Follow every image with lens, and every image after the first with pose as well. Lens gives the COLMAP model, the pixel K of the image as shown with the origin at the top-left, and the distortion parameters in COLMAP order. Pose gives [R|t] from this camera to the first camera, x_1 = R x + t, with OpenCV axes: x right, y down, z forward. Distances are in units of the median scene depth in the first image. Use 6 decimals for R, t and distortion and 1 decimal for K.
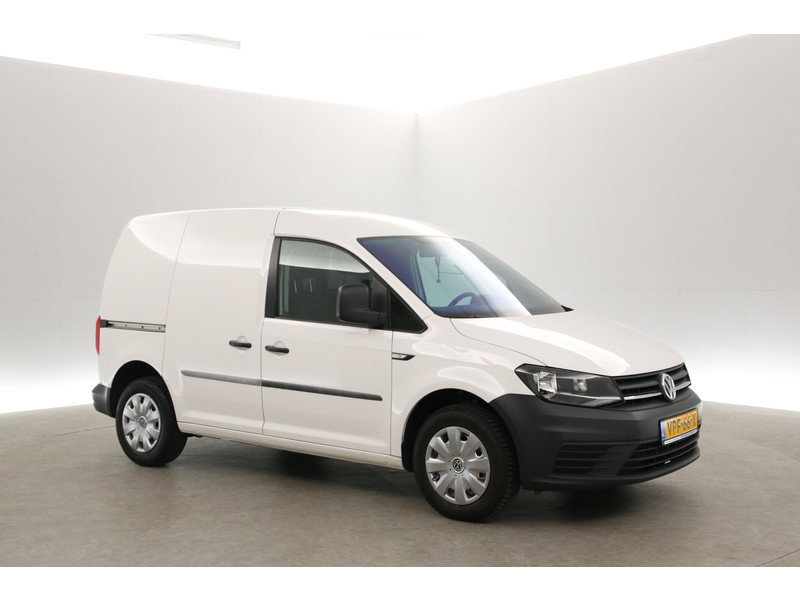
lens RADIAL K [[967.9, 0, 400.0], [0, 967.9, 300.0], [0, 0, 1]] dist [0.012168, -0.017823]
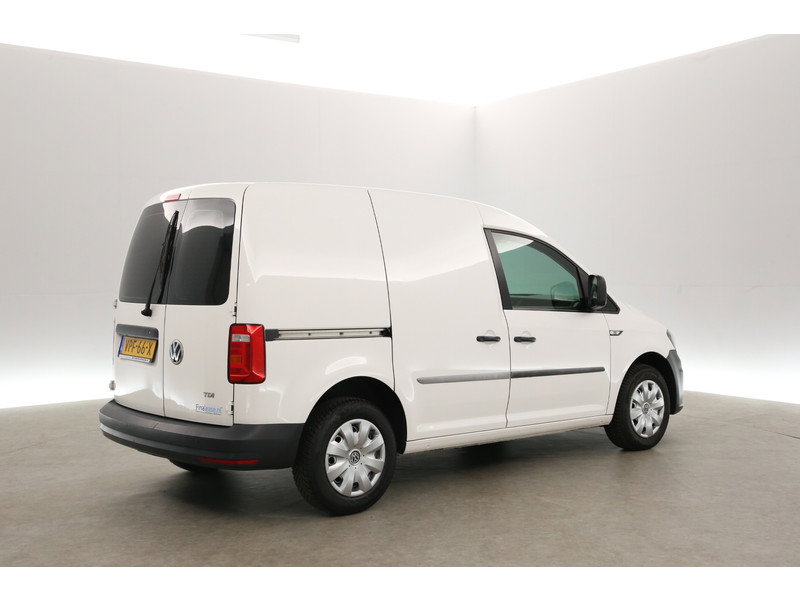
lens RADIAL K [[957.4, 0, 400.0], [0, 957.4, 300.0], [0, 0, 1]] dist [-0.001942, 0.024907]
pose [[0.209873, -0.021494, 0.977492, -1.119811], [0.030068, 0.999427, 0.015520, -0.009964], [-0.977266, 0.026134, 0.210399, 0.896476]]
